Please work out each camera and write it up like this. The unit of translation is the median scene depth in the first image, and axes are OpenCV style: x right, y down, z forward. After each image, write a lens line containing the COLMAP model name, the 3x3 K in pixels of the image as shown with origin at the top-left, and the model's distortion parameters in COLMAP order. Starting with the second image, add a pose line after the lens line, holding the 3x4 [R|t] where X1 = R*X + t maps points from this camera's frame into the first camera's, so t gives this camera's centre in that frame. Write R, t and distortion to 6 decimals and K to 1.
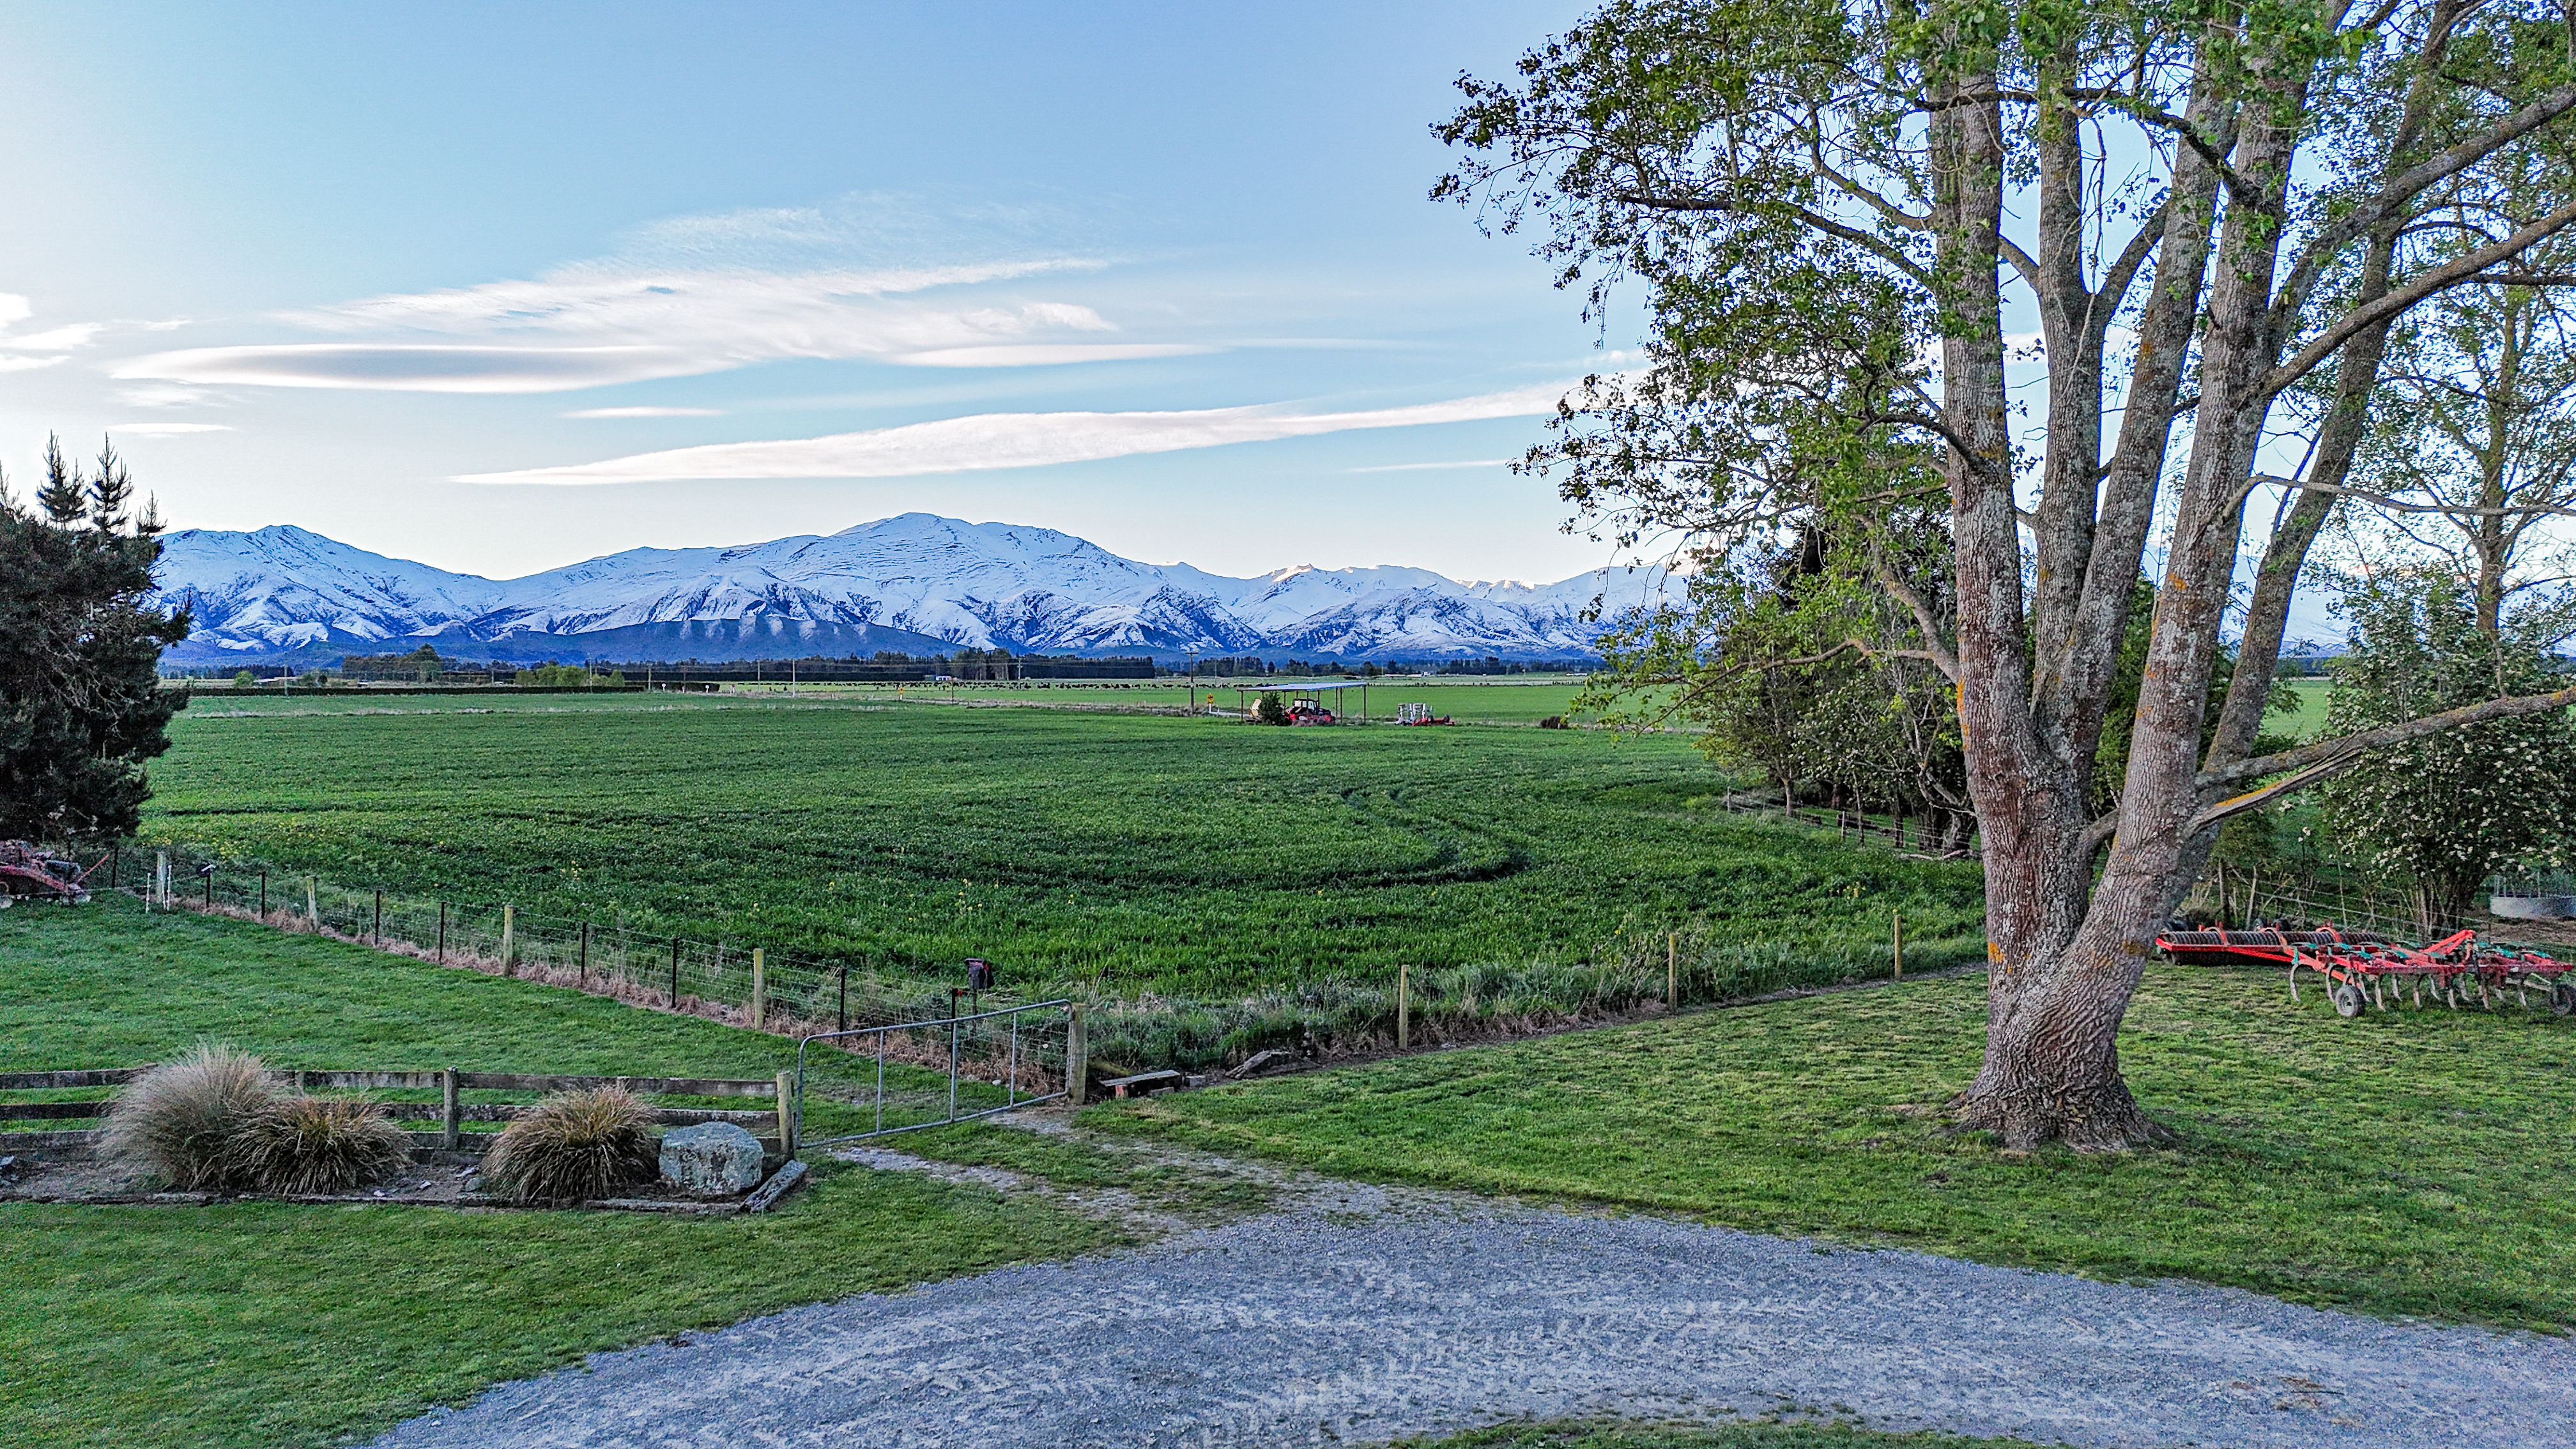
lens RADIAL K [[1867.3, 0, 1291.3], [0, 1867.3, 727.9], [0, 0, 1]] dist [0.061051, -0.047479]
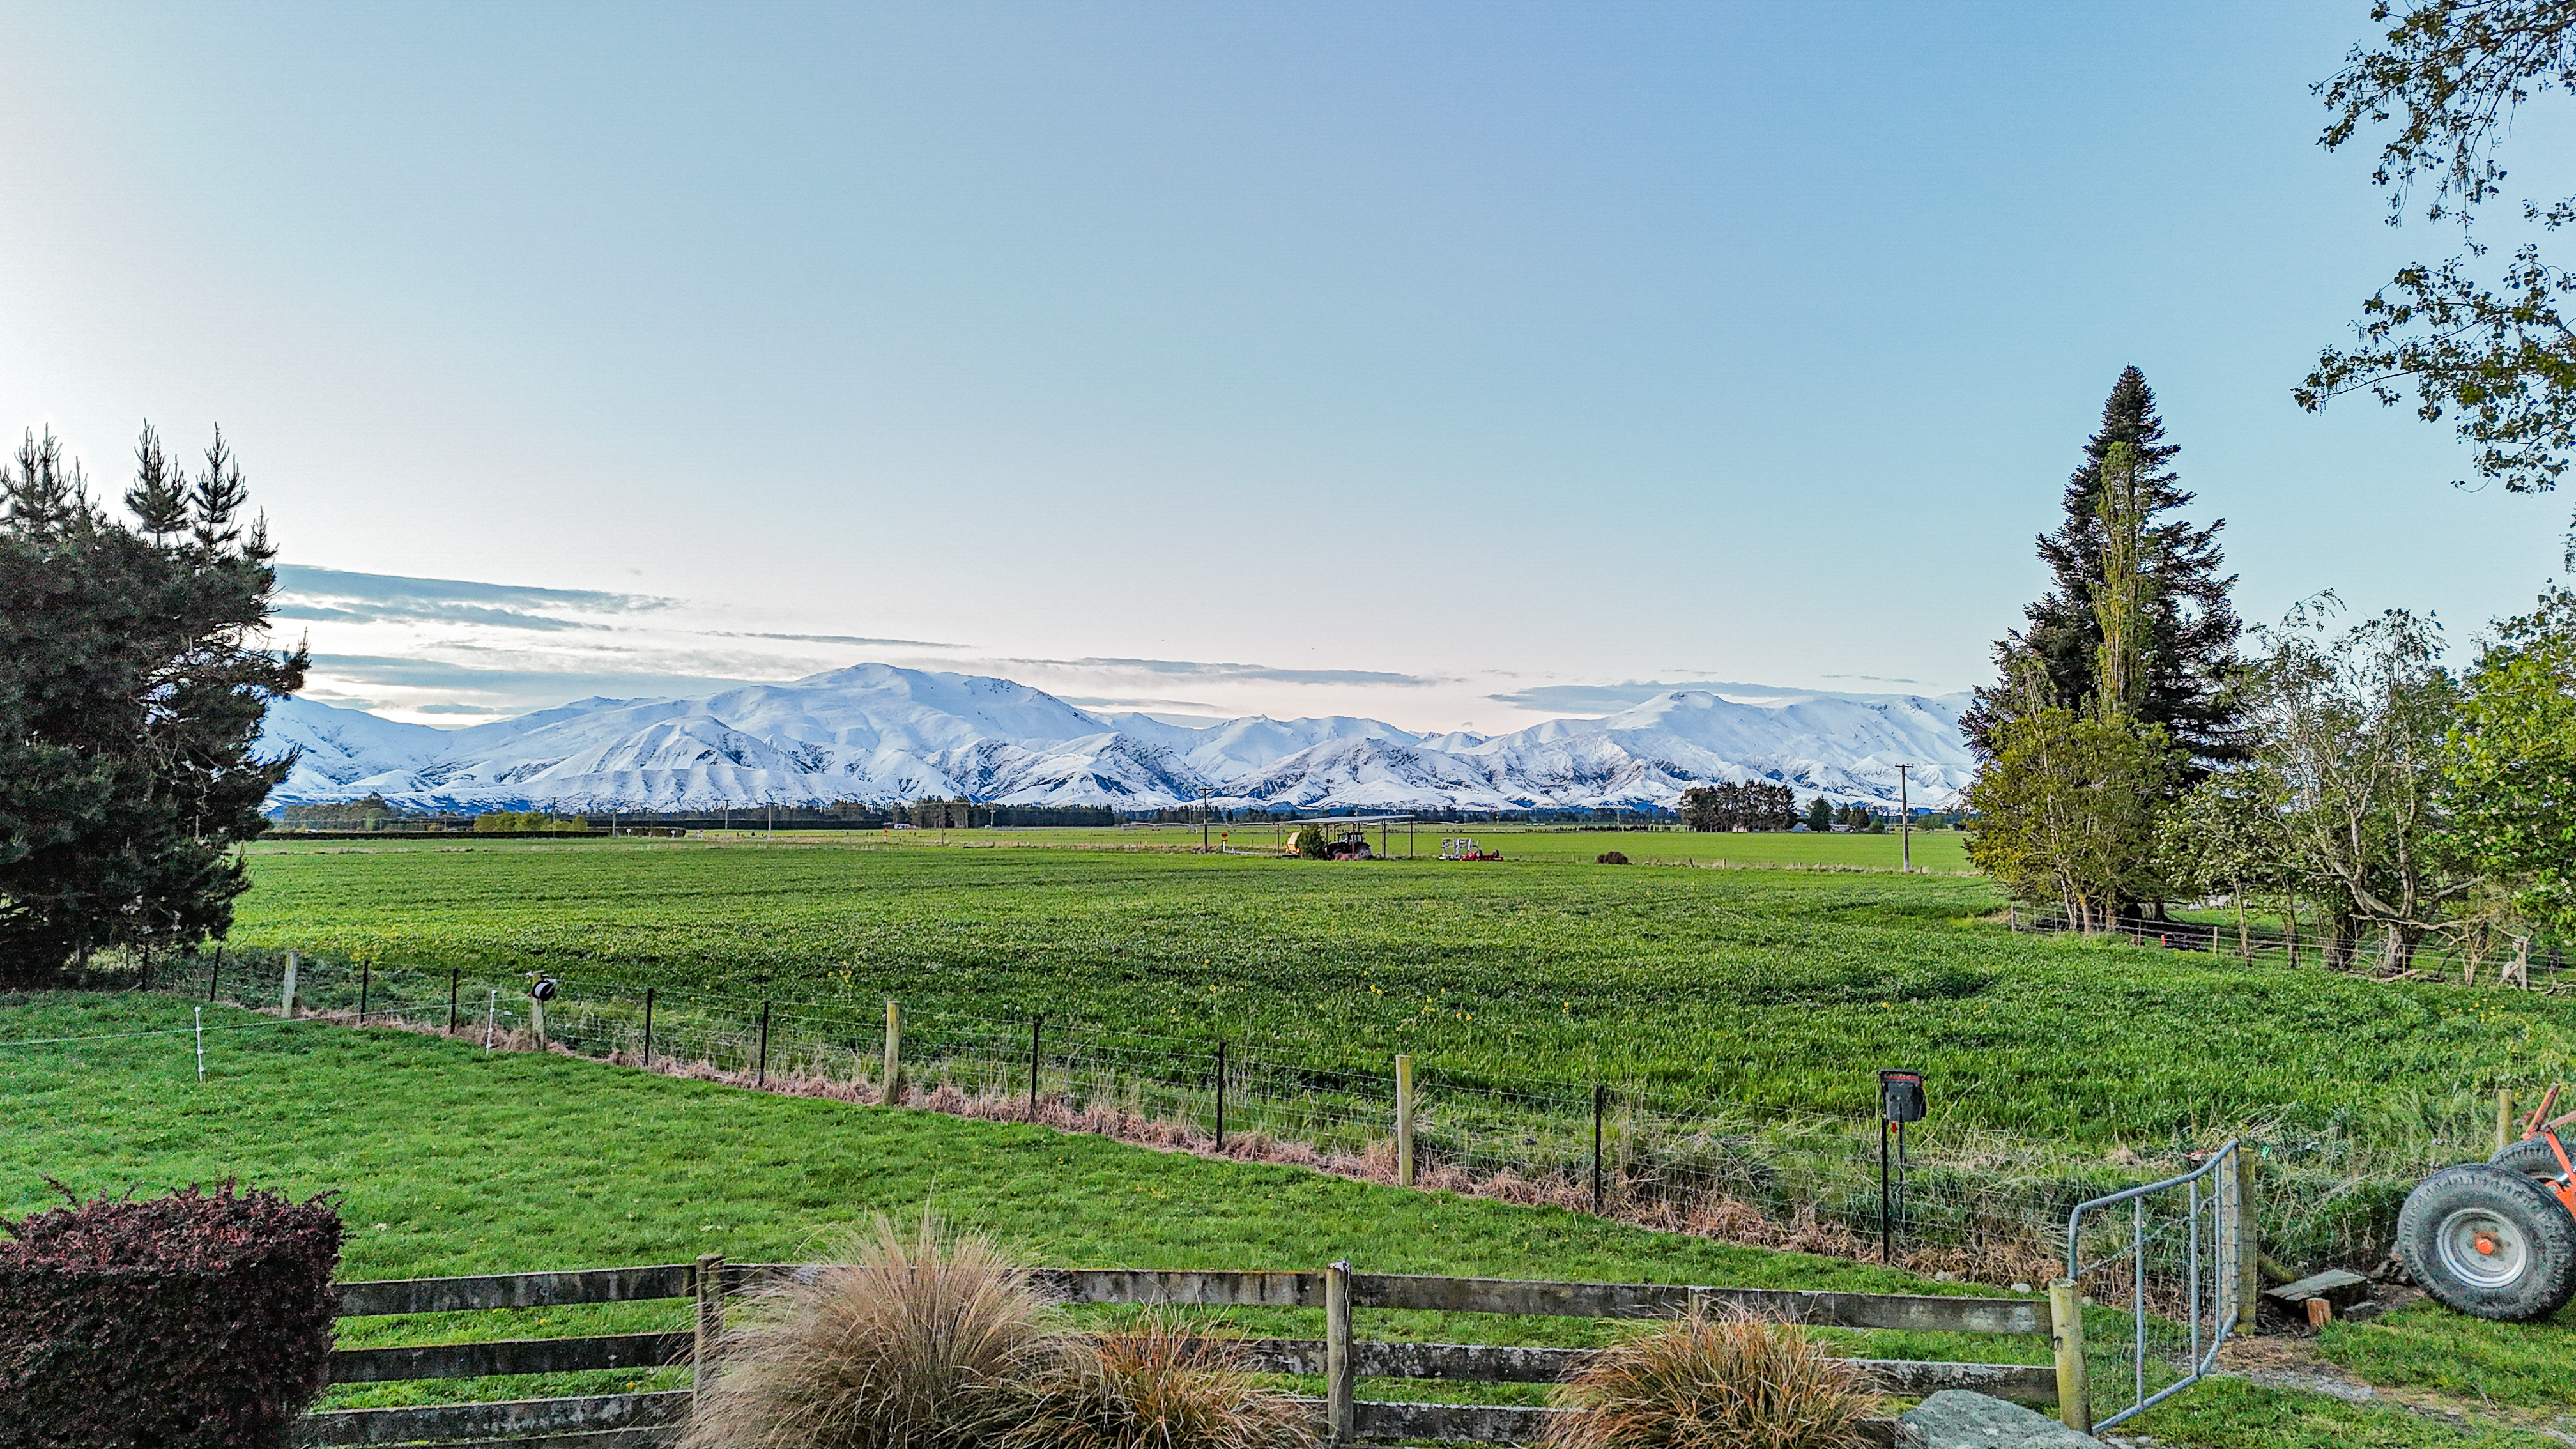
lens RADIAL K [[1867.3, 0, 1286.7], [0, 1867.3, 740.0], [0, 0, 1]] dist [0.061051, -0.047479]
pose [[0.999745, 0.002265, 0.022472, -0.301154], [-0.000597, 0.997262, -0.073944, 0.052065], [-0.022578, 0.073912, 0.997009, 0.326655]]
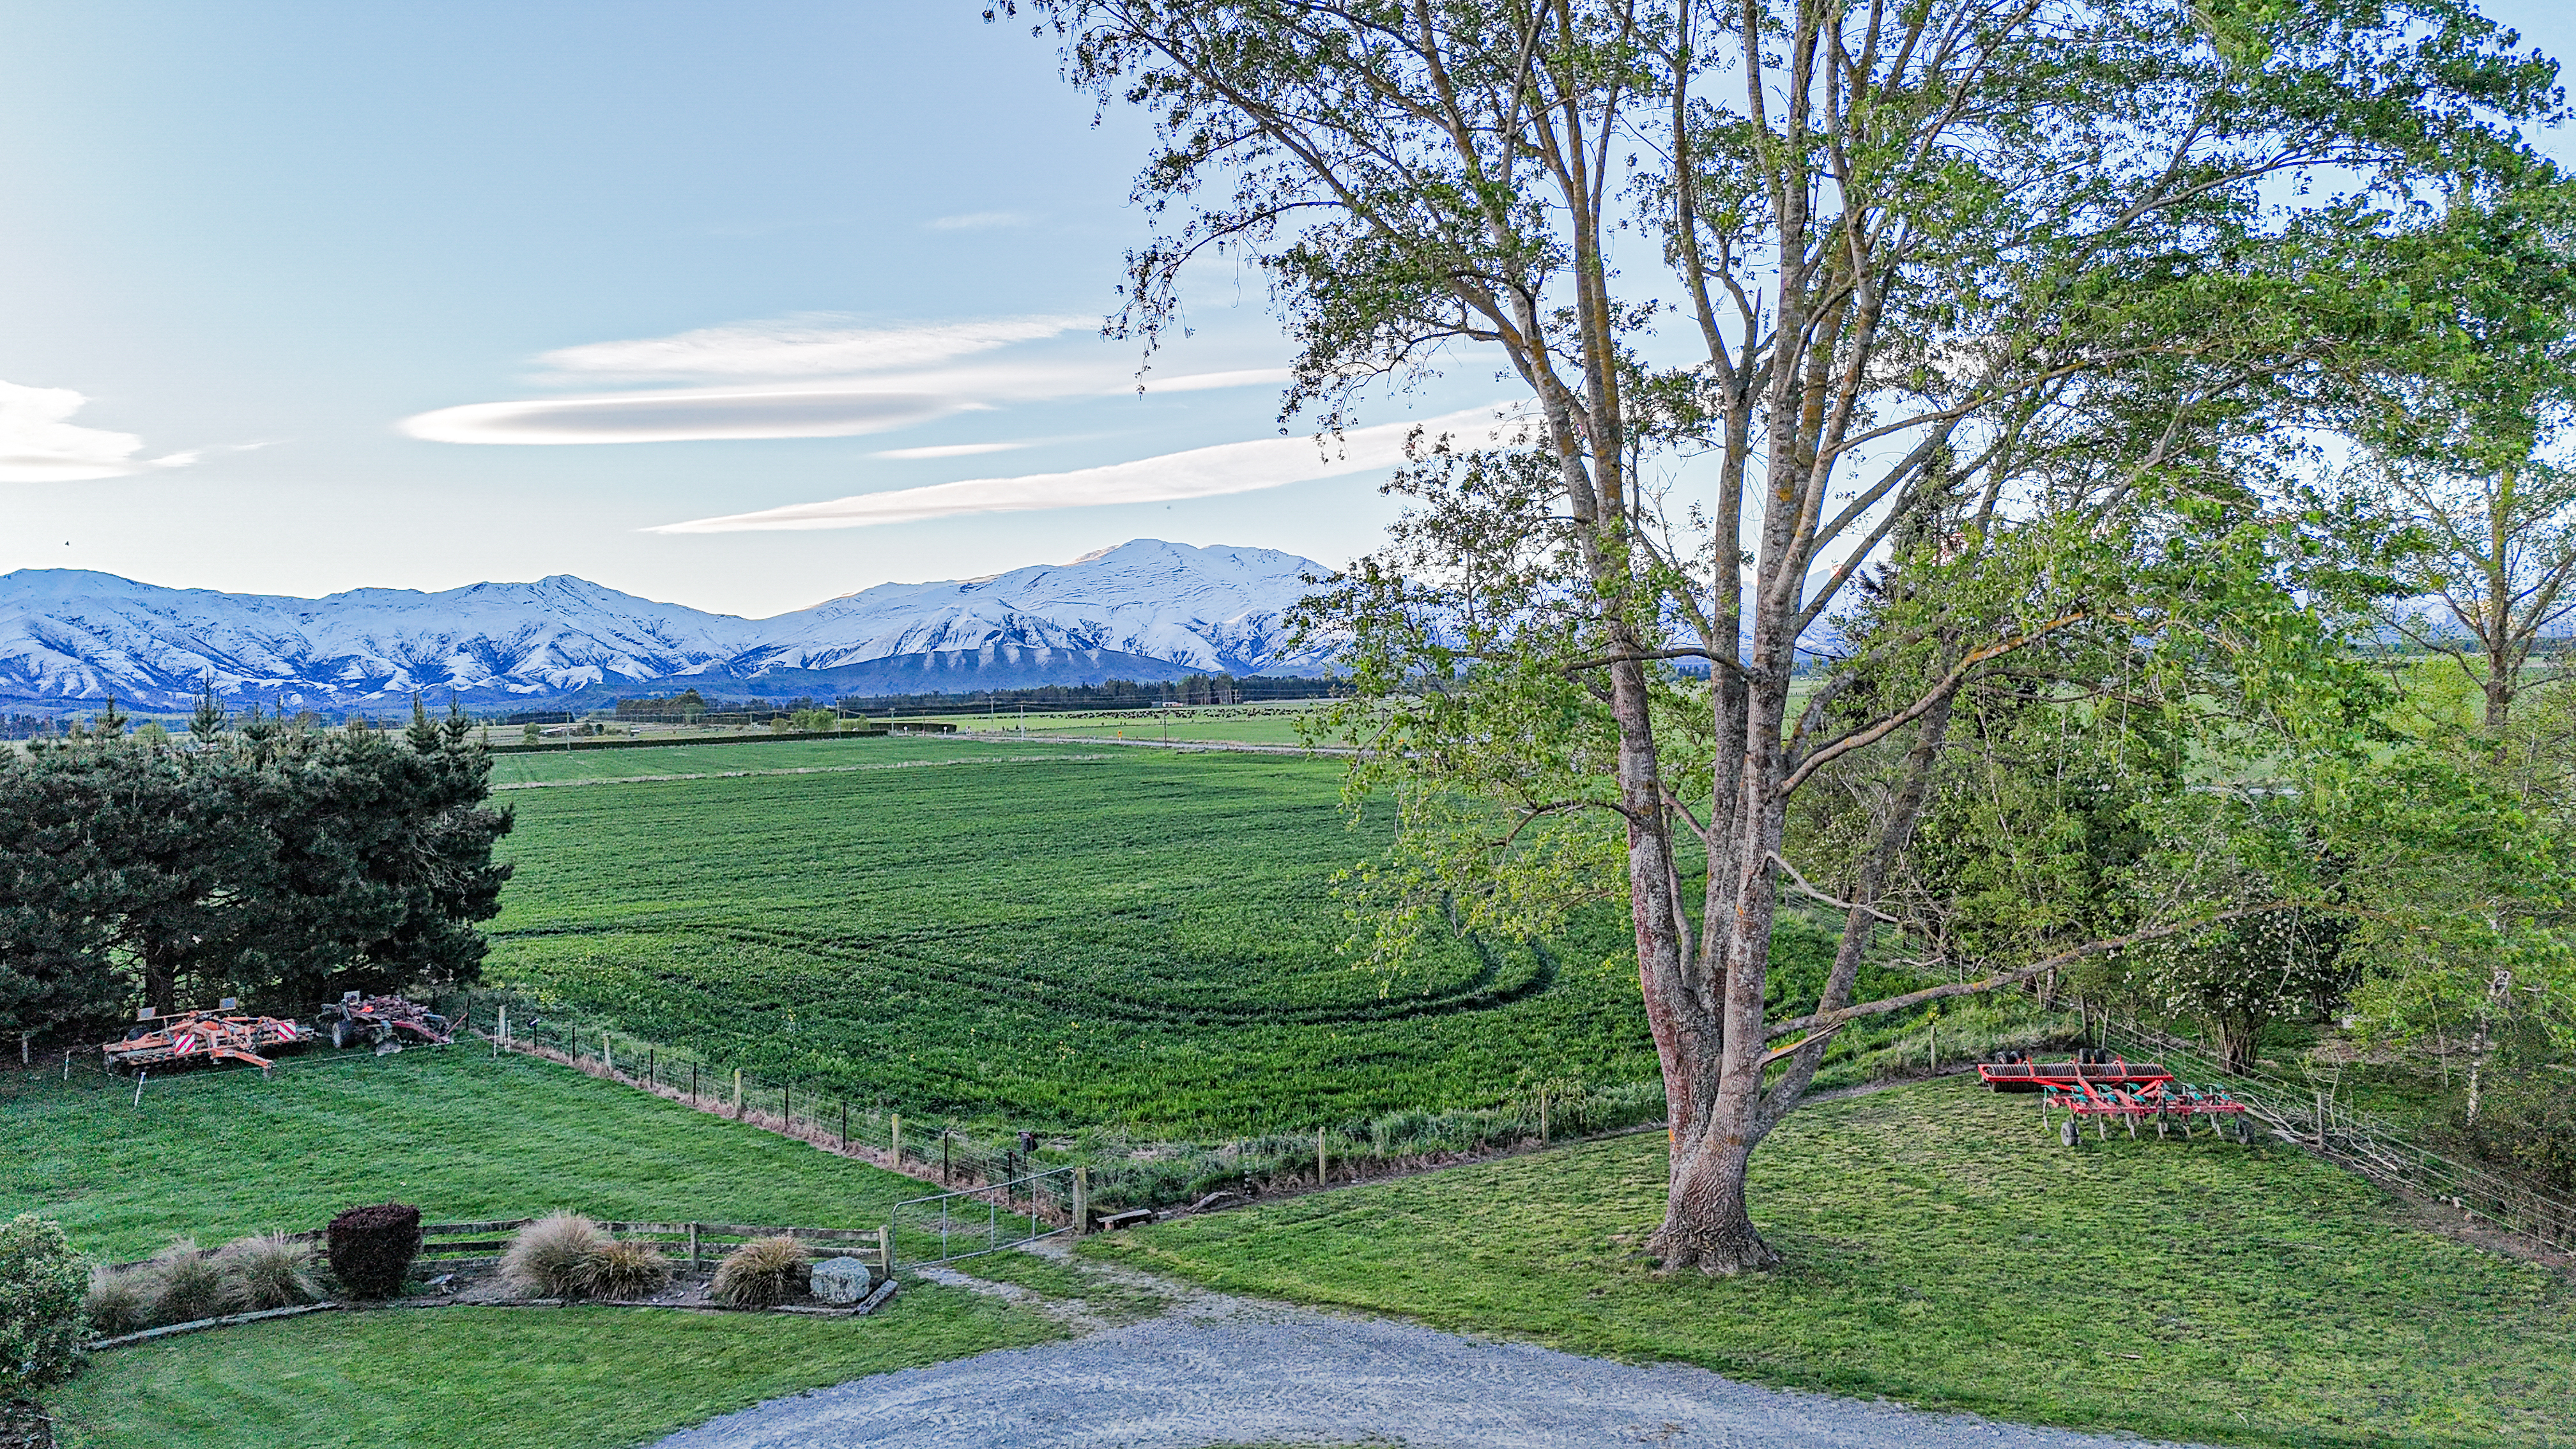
lens RADIAL K [[1867.3, 0, 1293.1], [0, 1867.3, 725.8], [0, 0, 1]] dist [0.061051, -0.047479]
pose [[0.992326, -0.029457, -0.120089, 0.191409], [0.028442, 0.999544, -0.010155, -0.146857], [0.120333, 0.006661, 0.992711, -0.387182]]
